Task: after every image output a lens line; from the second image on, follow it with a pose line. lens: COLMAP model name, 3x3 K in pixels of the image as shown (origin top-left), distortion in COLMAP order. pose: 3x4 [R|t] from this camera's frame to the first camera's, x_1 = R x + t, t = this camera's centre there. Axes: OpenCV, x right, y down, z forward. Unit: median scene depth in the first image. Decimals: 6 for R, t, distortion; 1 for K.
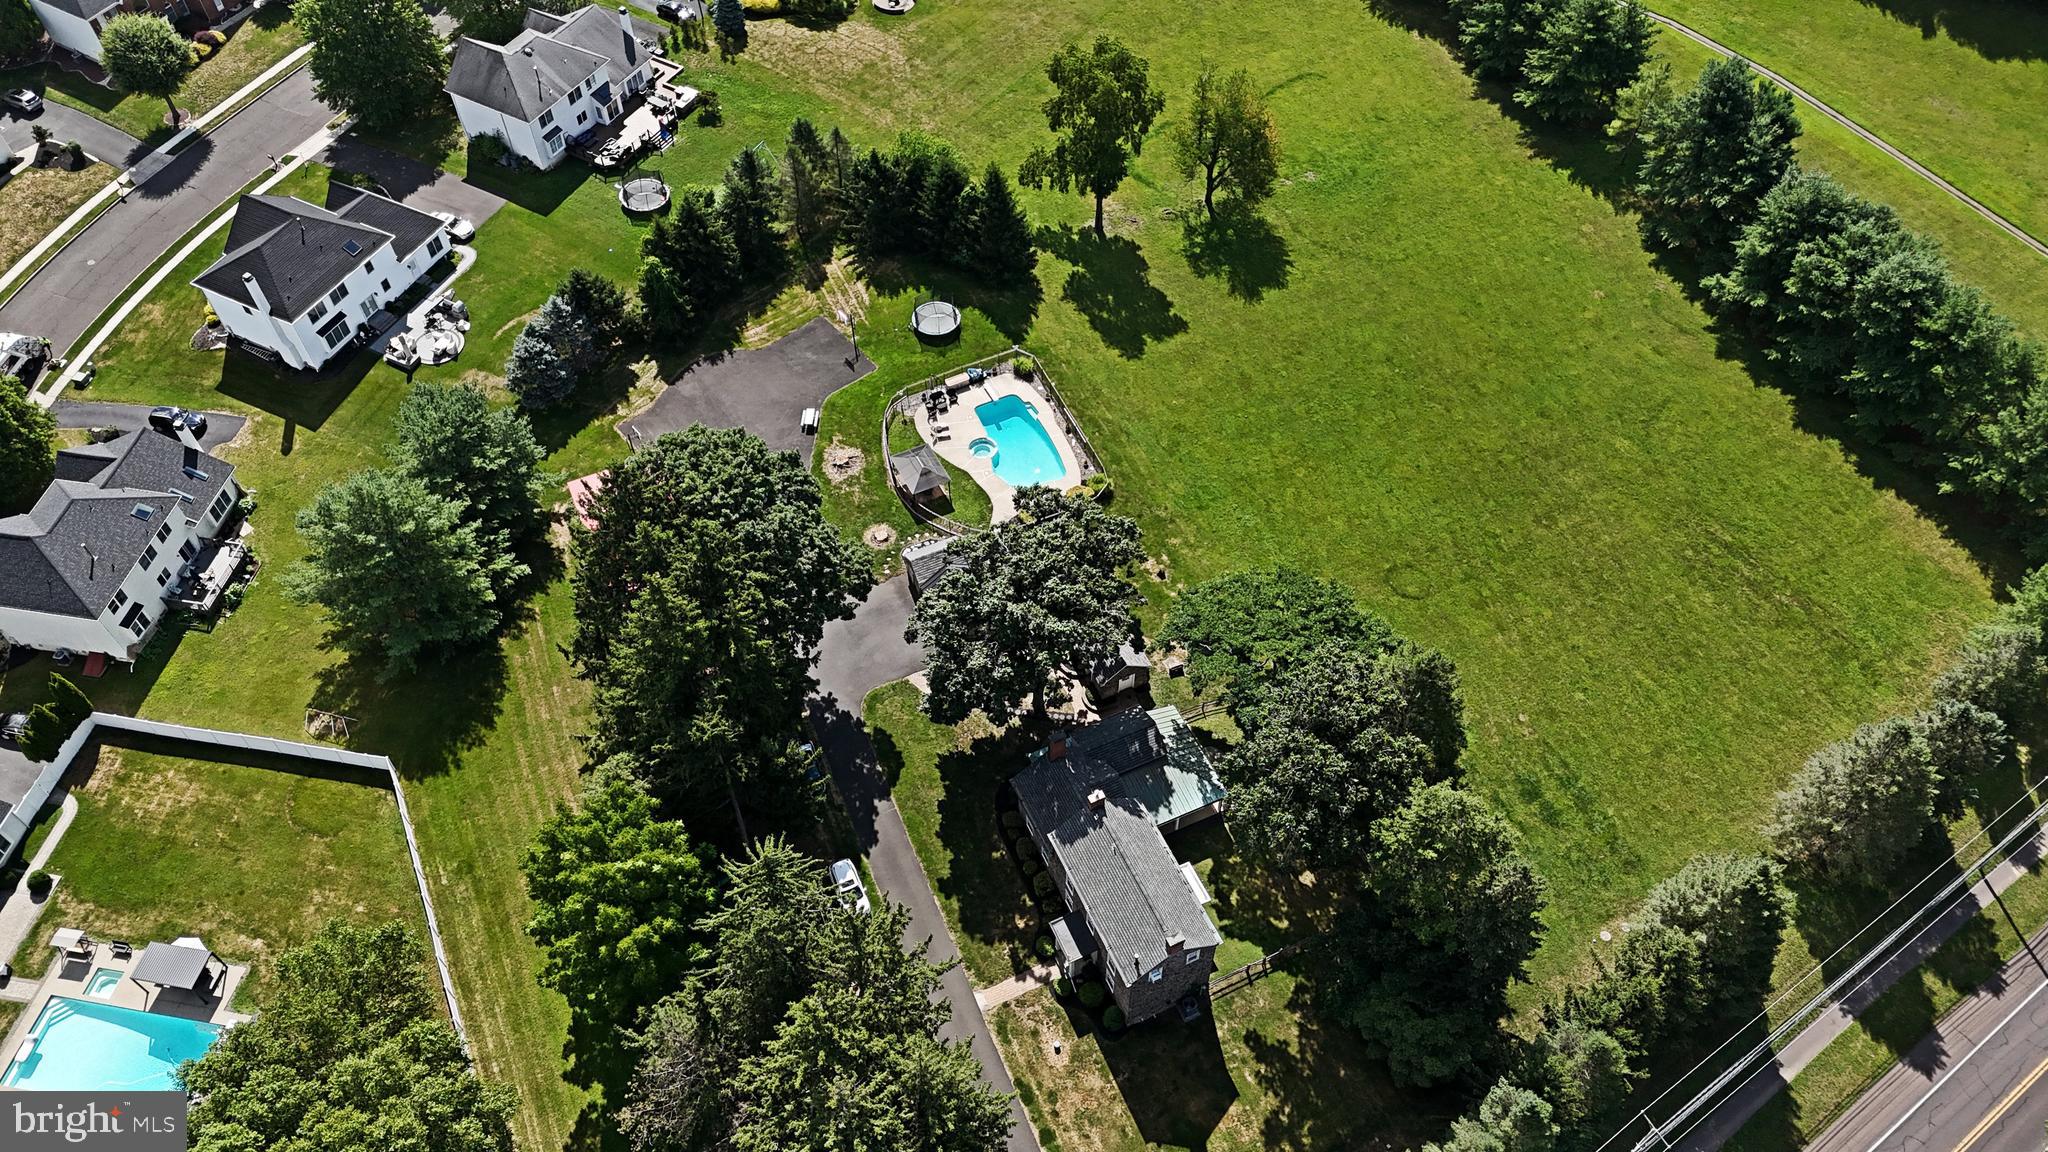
lens RADIAL K [[1554.2, 0, 1034.5], [0, 1554.2, 547.2], [0, 0, 1]] dist [0.103898, -0.095122]
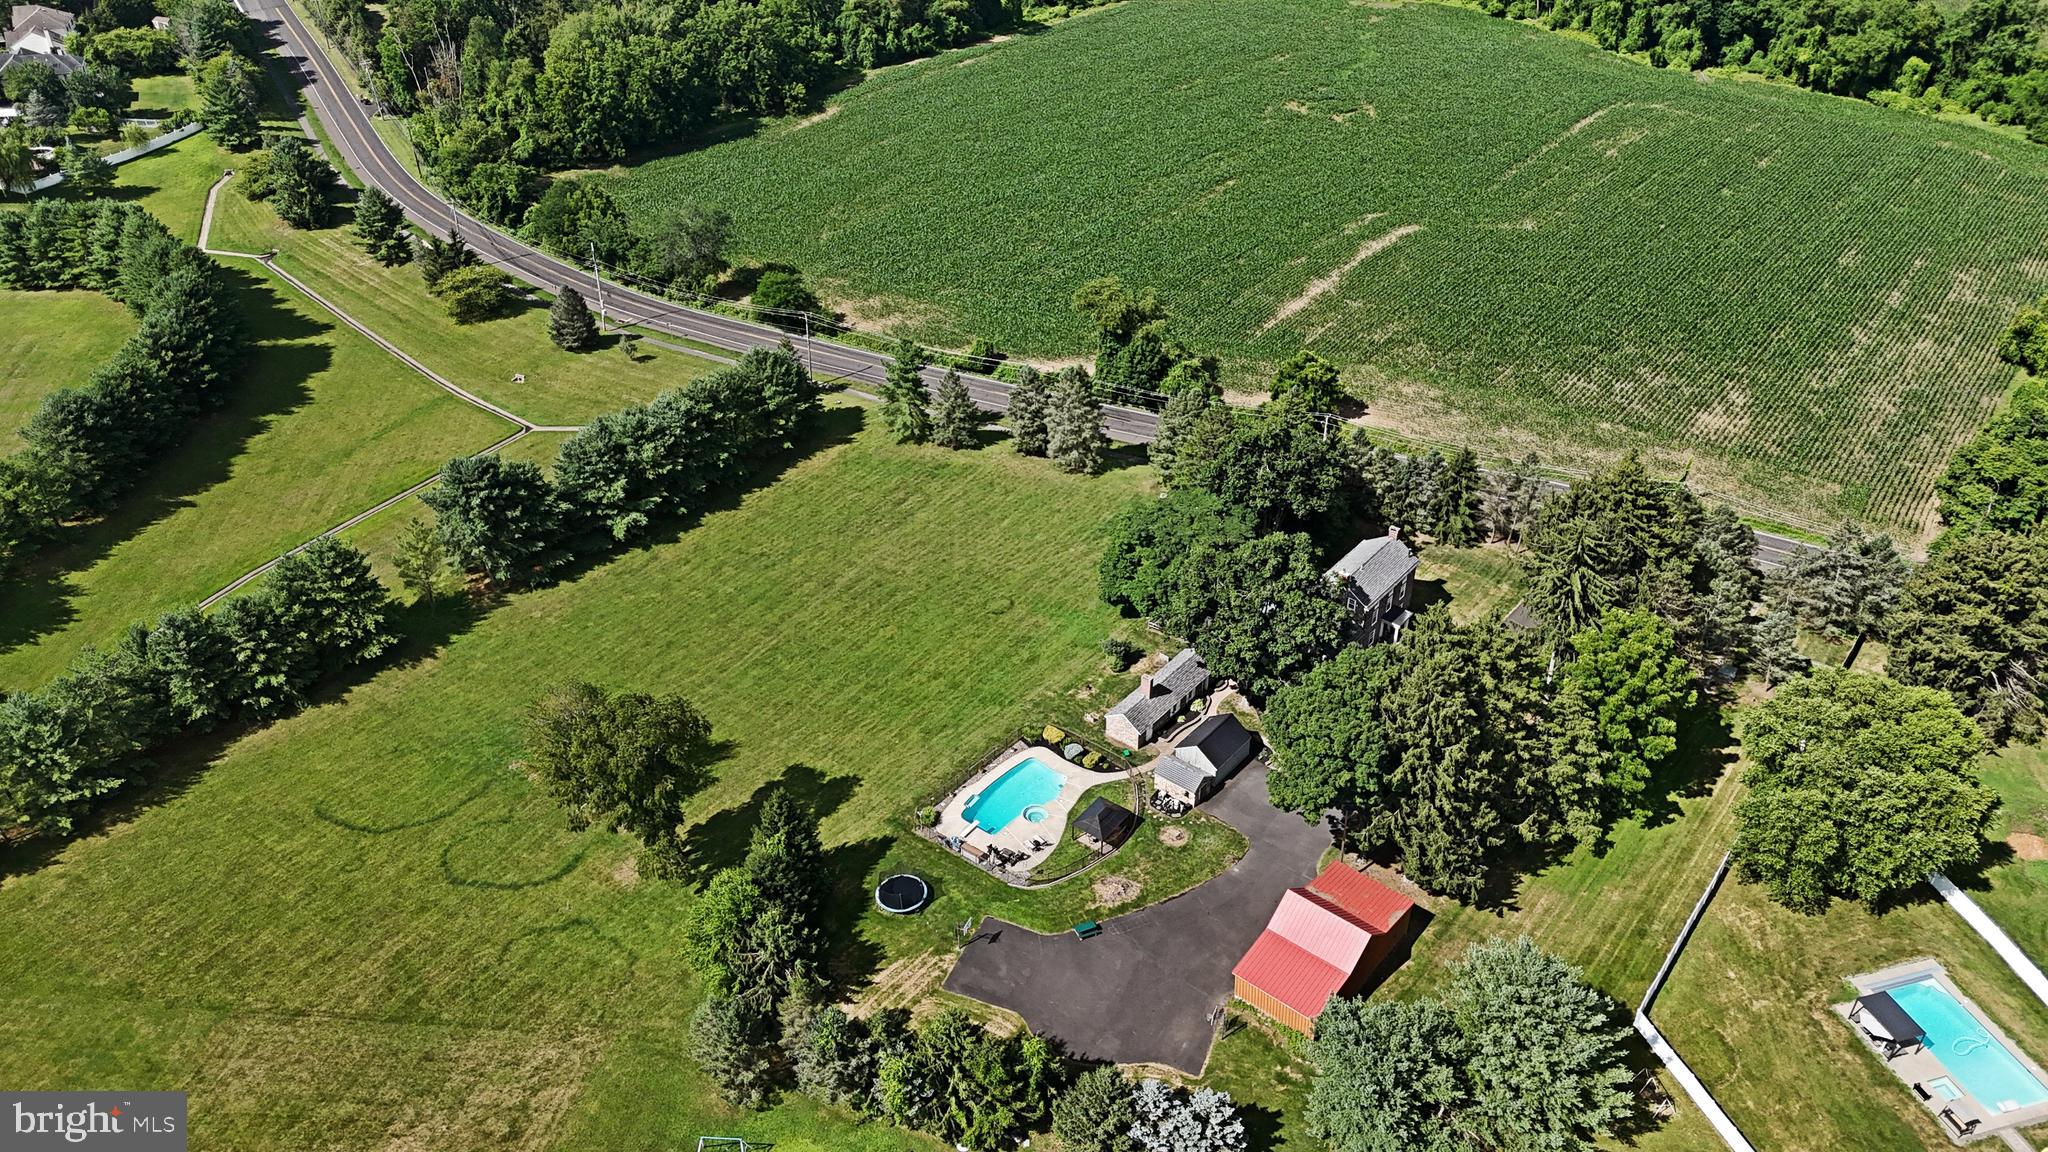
lens RADIAL K [[1511.4, 0, 1021.8], [0, 1511.4, 570.2], [0, 0, 1]] dist [0.083390, -0.084295]
pose [[-0.436962, -0.495671, 0.750582, -0.707051], [0.709786, 0.322561, 0.626226, -0.754860], [-0.552511, 0.806390, 0.210874, 0.630955]]
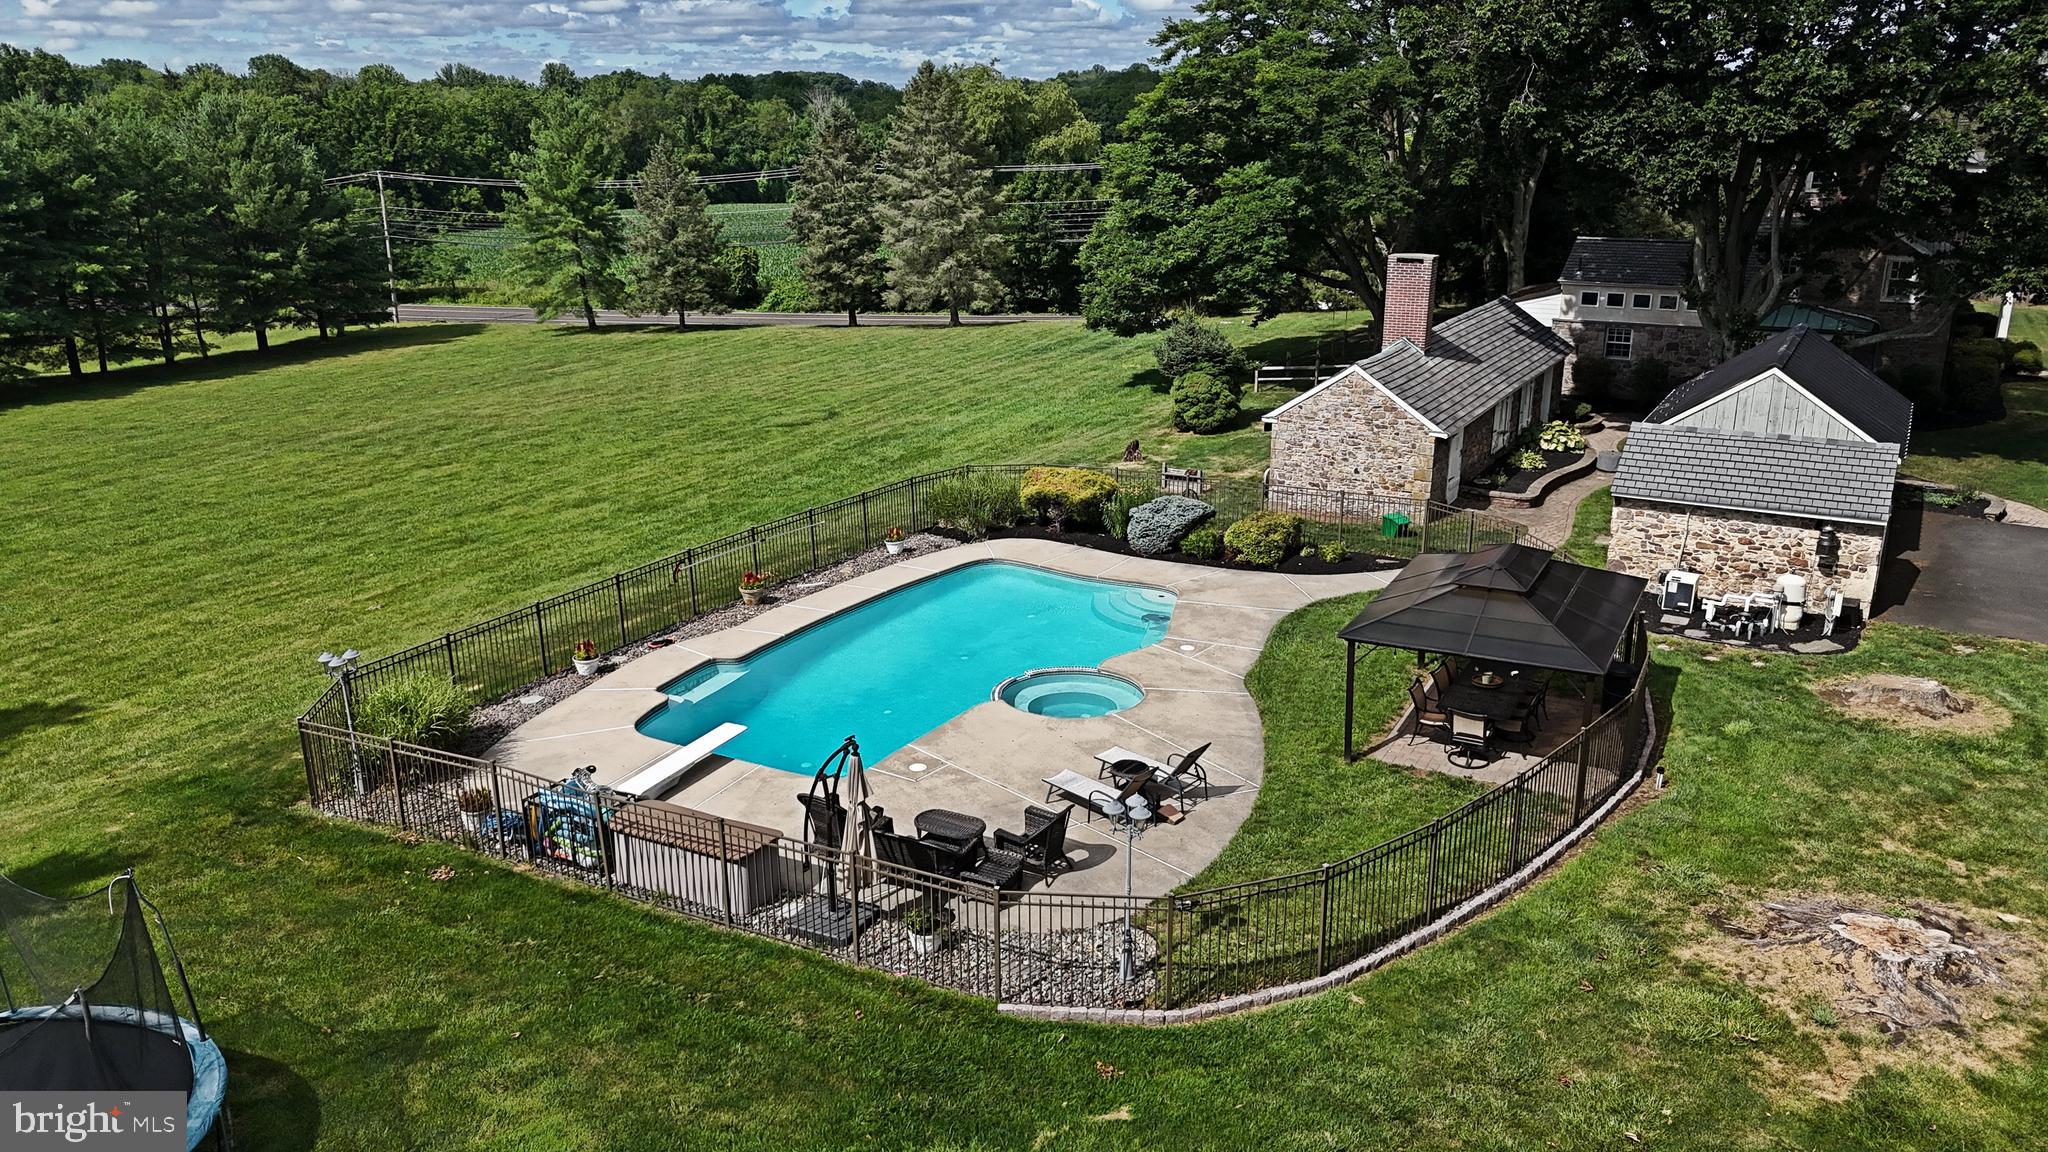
lens RADIAL K [[1511.4, 0, 1021.8], [0, 1511.4, 570.2], [0, 0, 1]] dist [0.083390, -0.084295]
pose [[-0.575510, -0.229497, 0.784932, -0.165765], [0.646121, 0.460772, 0.608454, -0.180937], [-0.501313, 0.857333, -0.116896, 0.982044]]
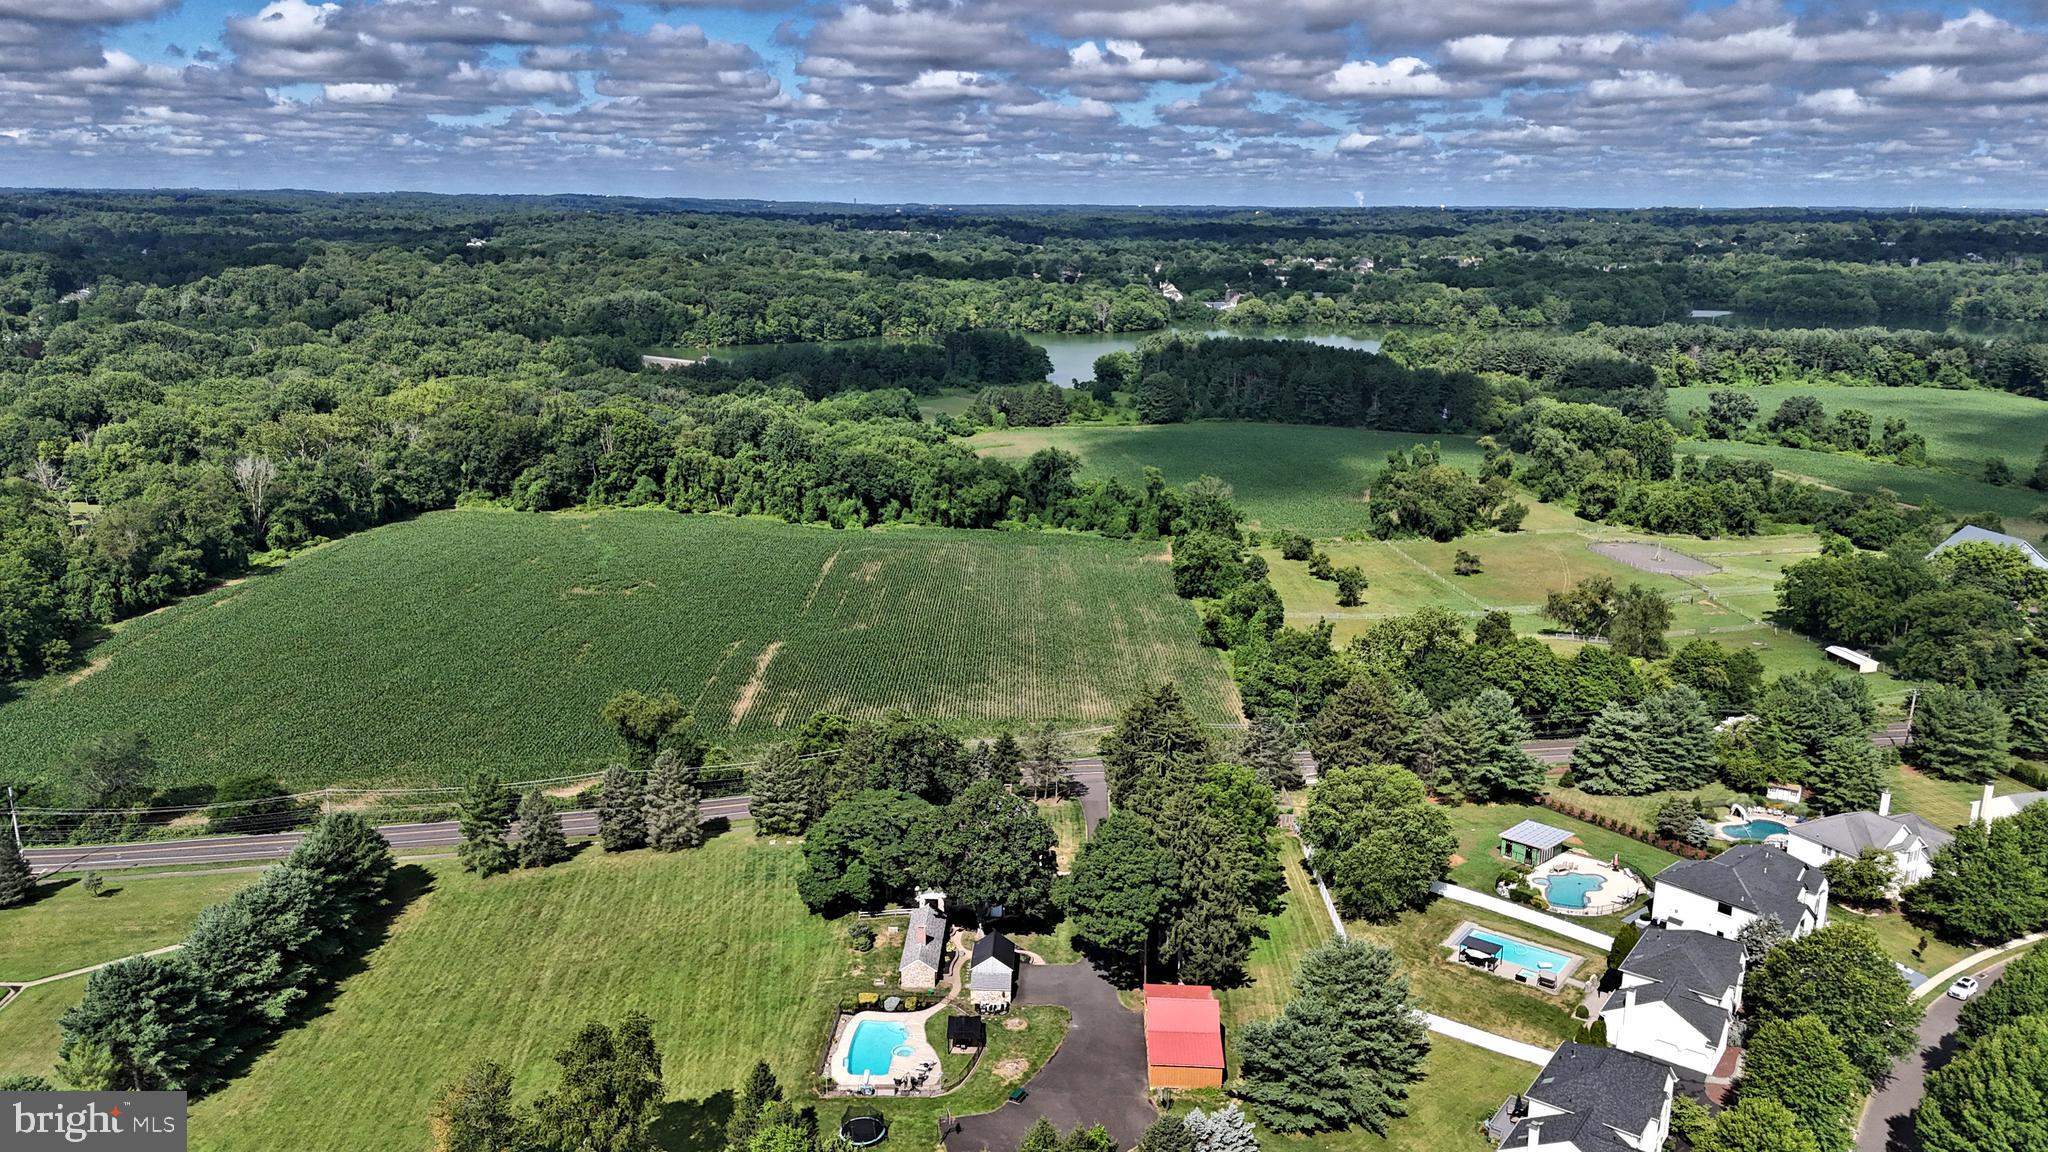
lens RADIAL K [[1511.4, 0, 1021.8], [0, 1511.4, 570.2], [0, 0, 1]] dist [0.083390, -0.084295]
pose [[-0.892476, -0.108820, 0.437772, -0.585450], [0.351531, 0.440385, 0.826128, -1.159941], [-0.282688, 0.891190, -0.354779, 1.031203]]
